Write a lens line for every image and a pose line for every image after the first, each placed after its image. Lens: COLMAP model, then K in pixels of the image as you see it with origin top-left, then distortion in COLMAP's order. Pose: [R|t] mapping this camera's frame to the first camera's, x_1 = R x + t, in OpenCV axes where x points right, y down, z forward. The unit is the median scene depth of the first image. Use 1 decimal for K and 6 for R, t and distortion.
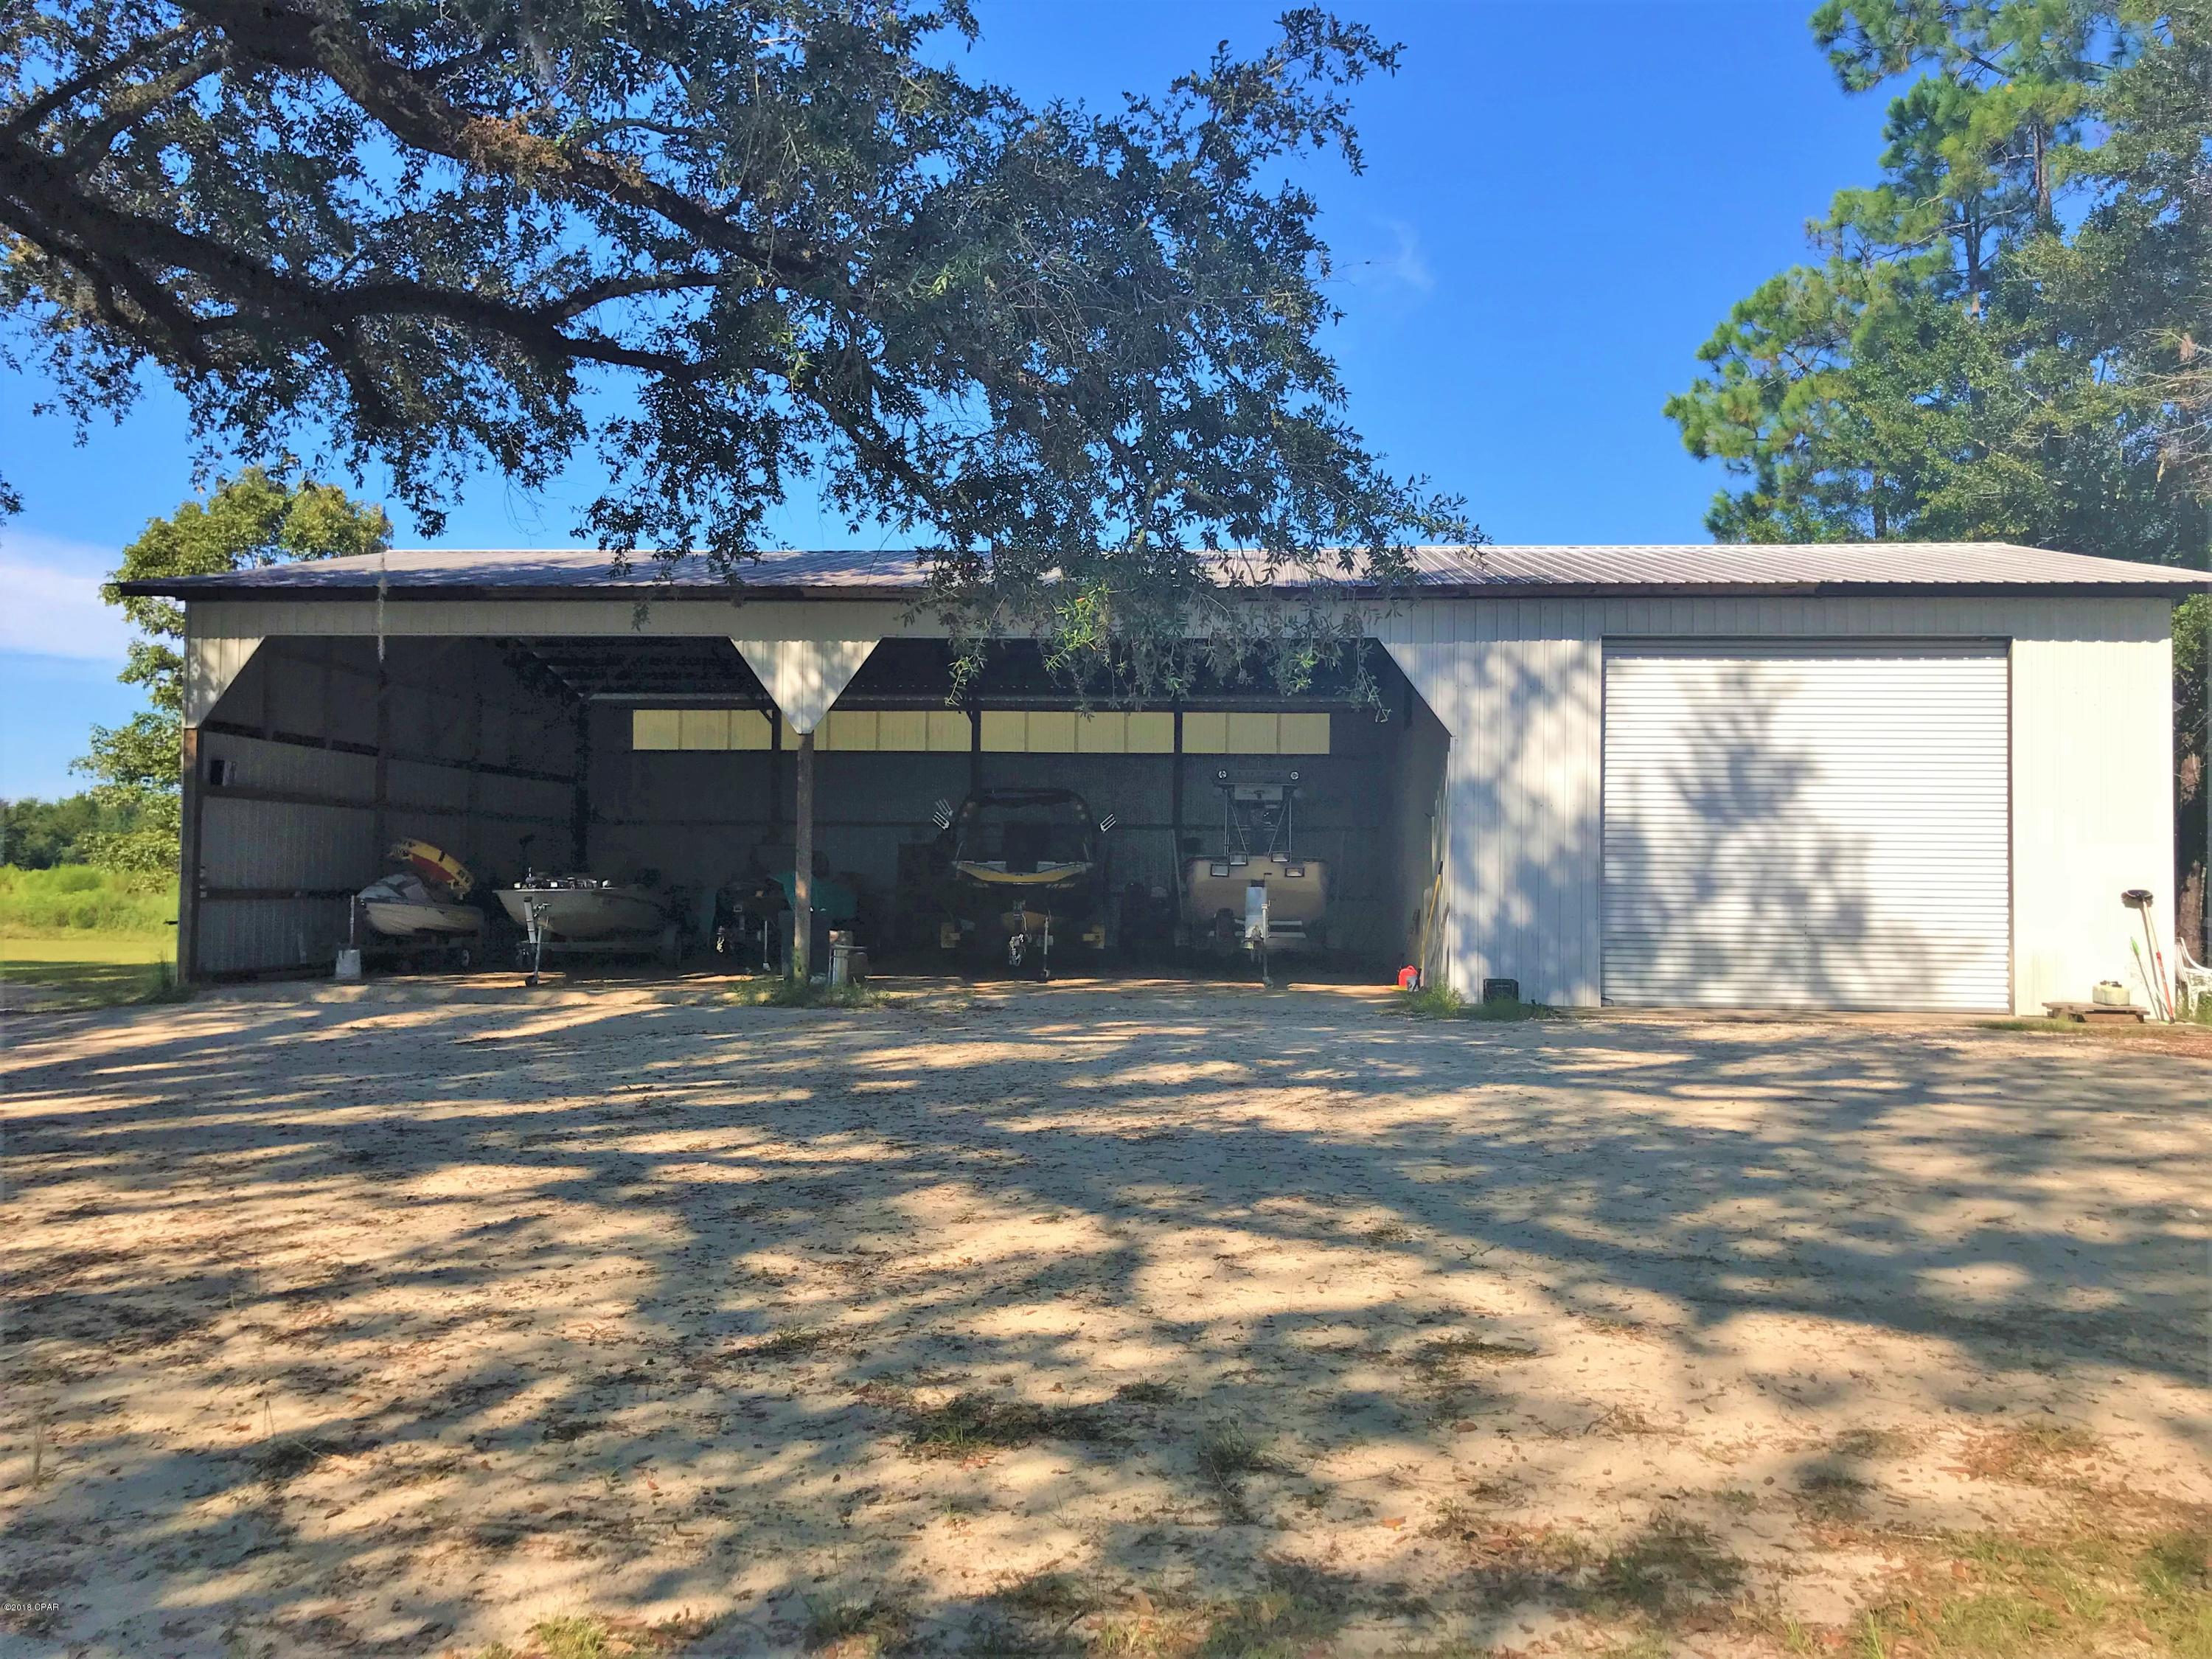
lens RADIAL K [[1820.5, 0, 1106.0], [0, 1820.5, 829.5], [0, 0, 1]] dist [0.013345, 0.001941]
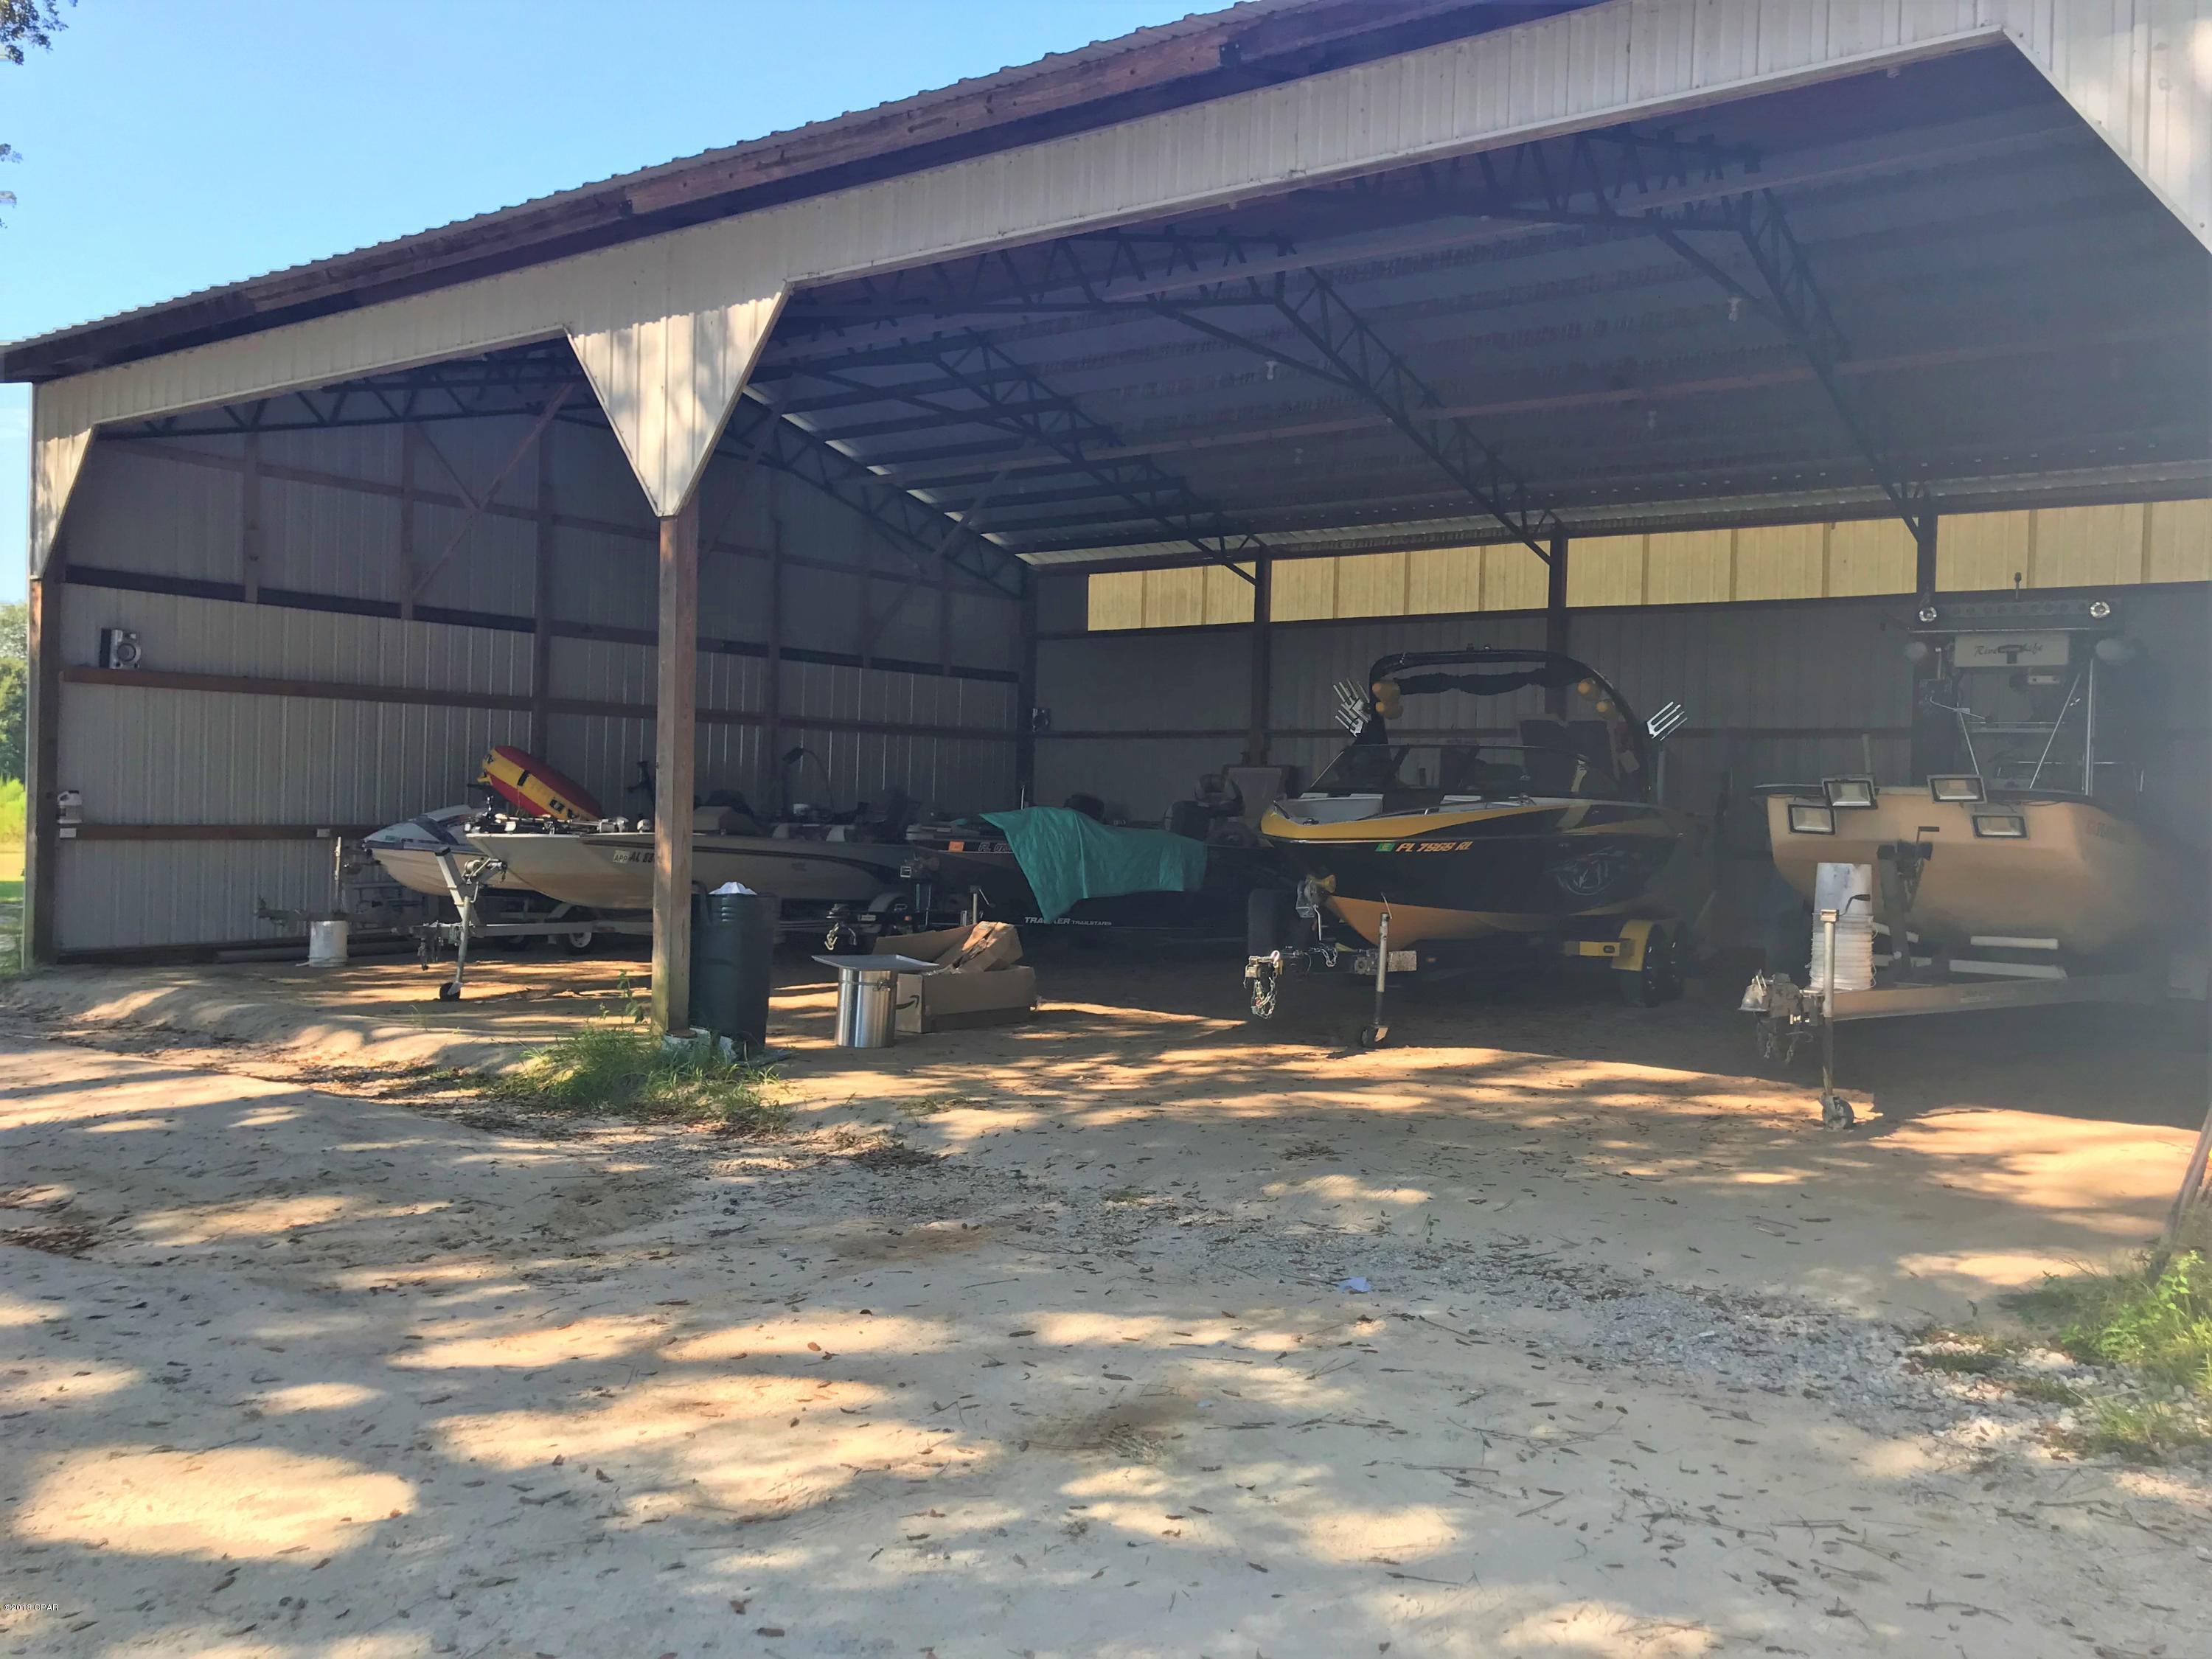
lens RADIAL K [[1820.5, 0, 1106.0], [0, 1820.5, 829.5], [0, 0, 1]] dist [0.013345, 0.001941]
pose [[0.852190, 0.019114, -0.522883, 0.147528], [-0.000512, 0.999363, 0.035697, 0.009684], [0.523232, -0.030153, 0.851657, 0.544137]]
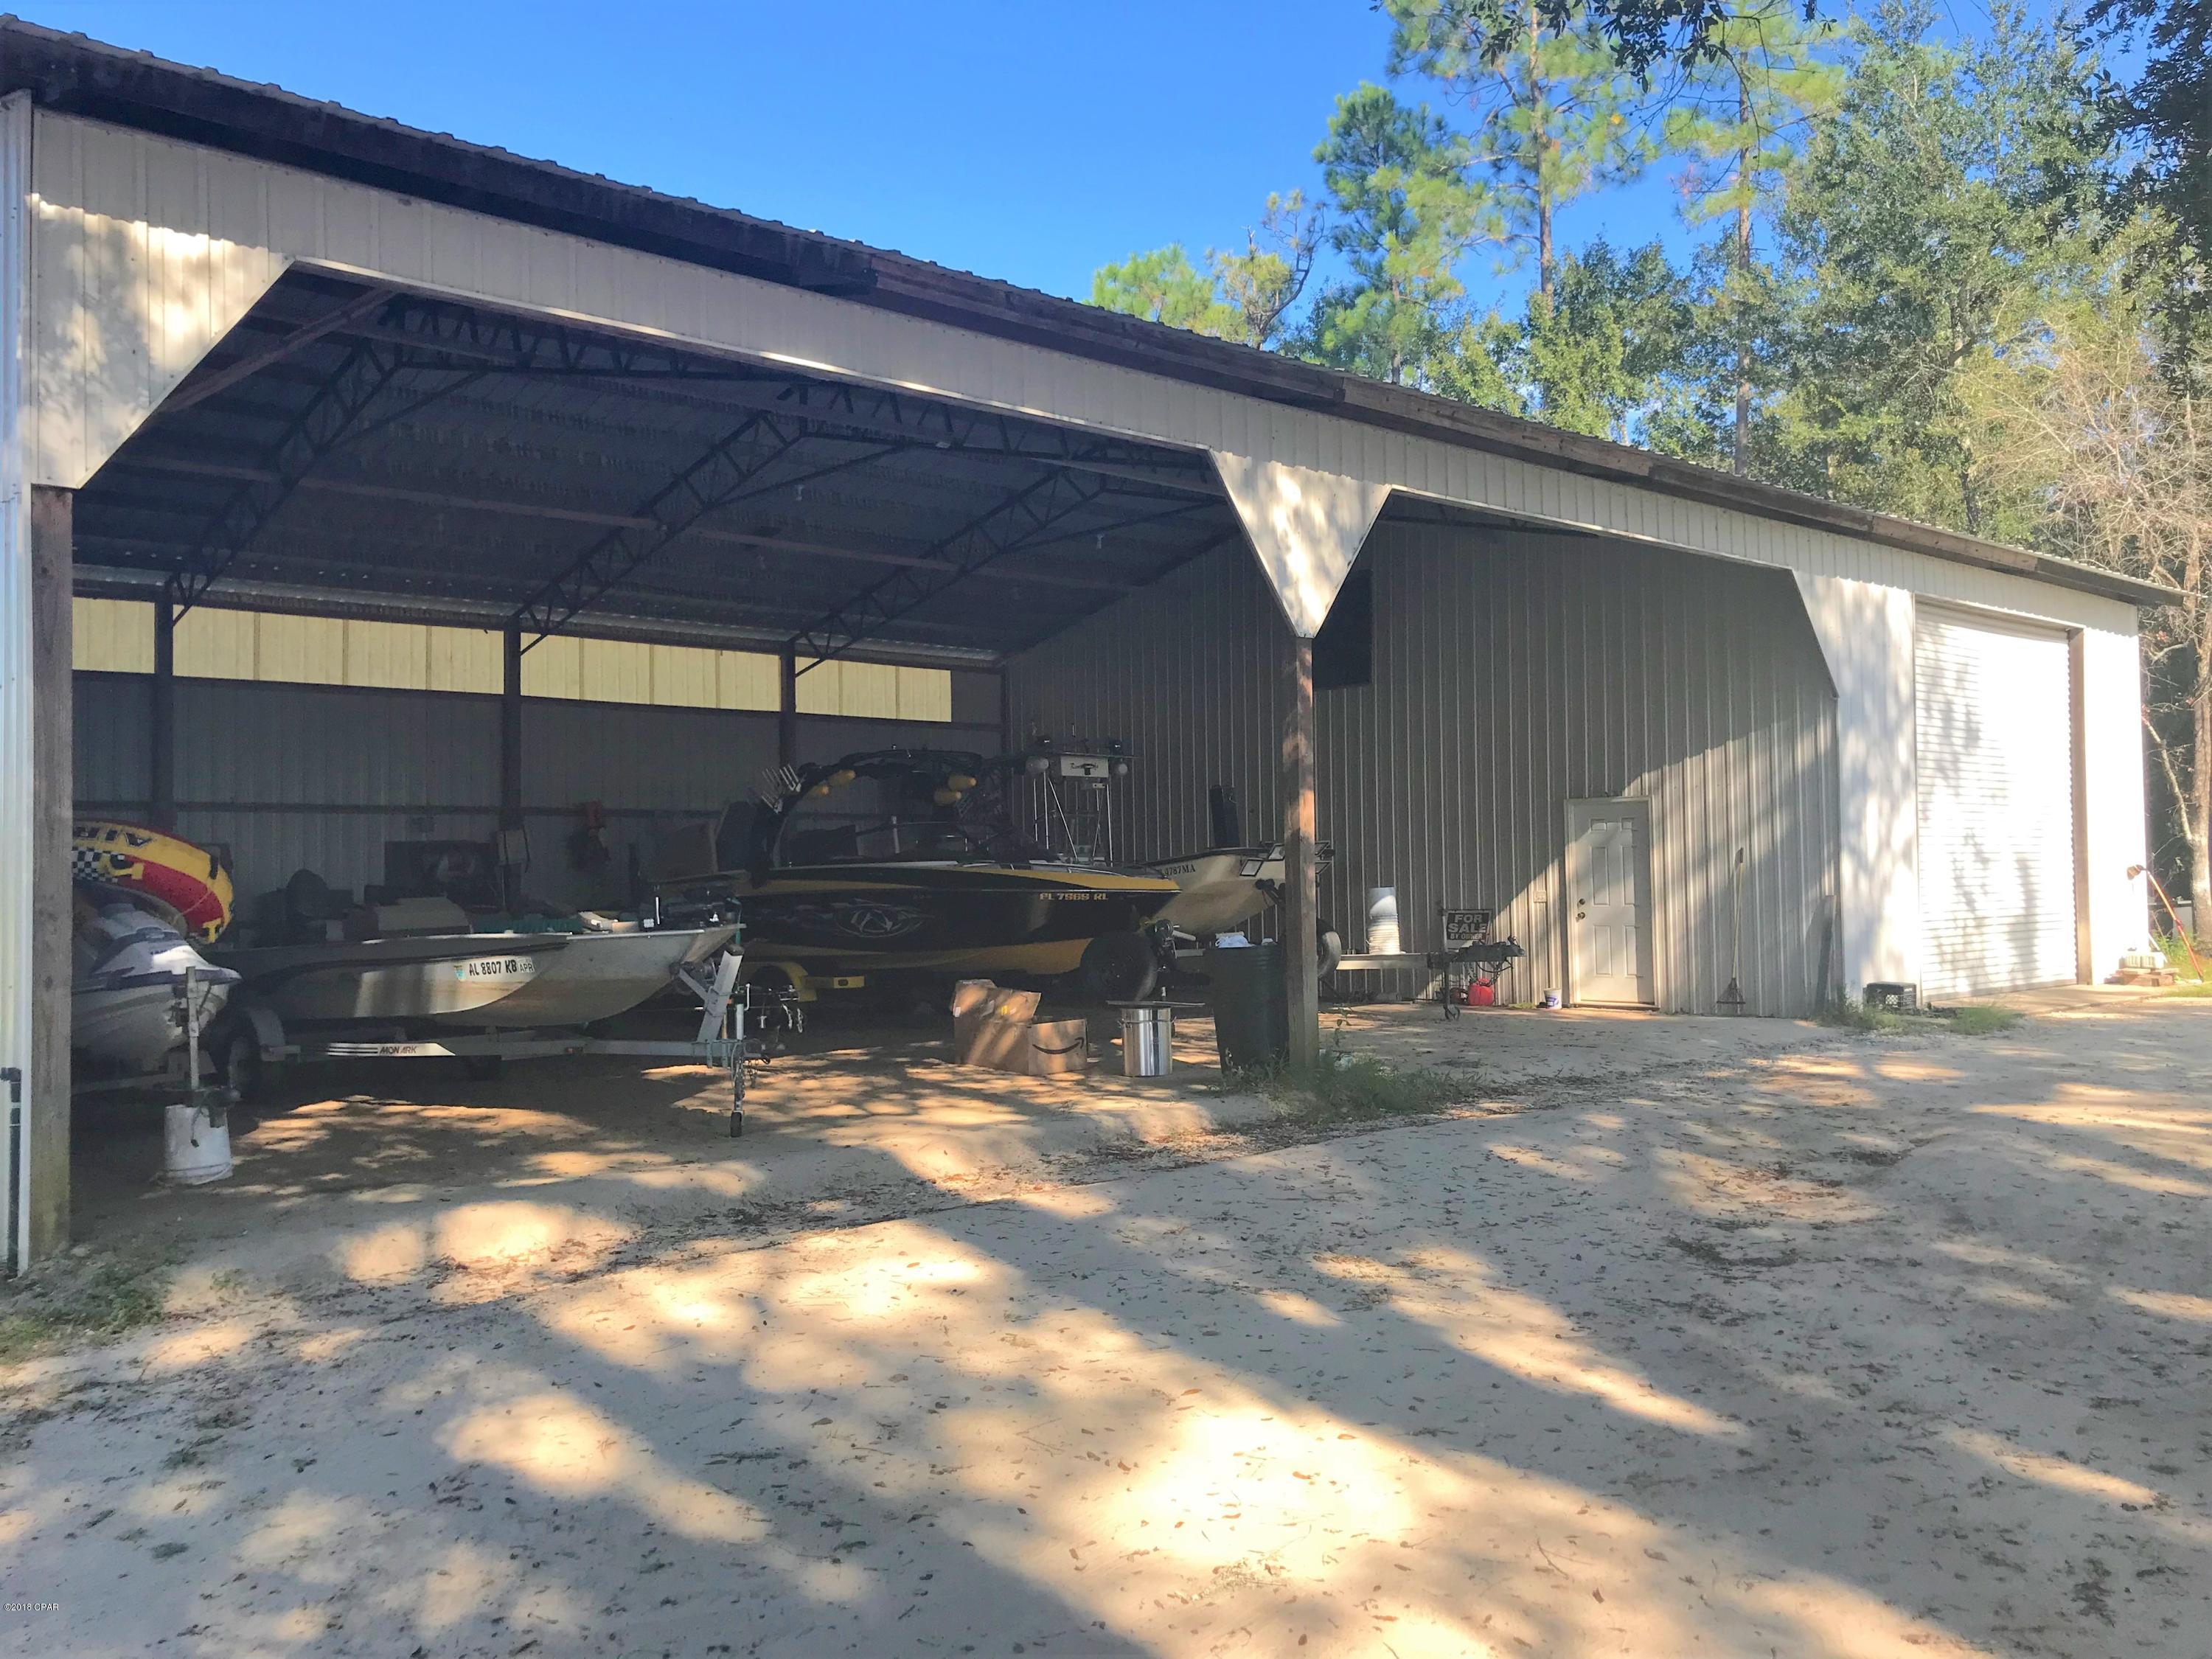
lens RADIAL K [[1820.5, 0, 1106.0], [0, 1820.5, 829.5], [0, 0, 1]] dist [0.013345, 0.001941]
pose [[0.694119, -0.002212, 0.719857, -0.517641], [0.005674, 0.999981, -0.002398, 0.007874], [-0.719838, 0.005749, 0.694118, 0.536220]]
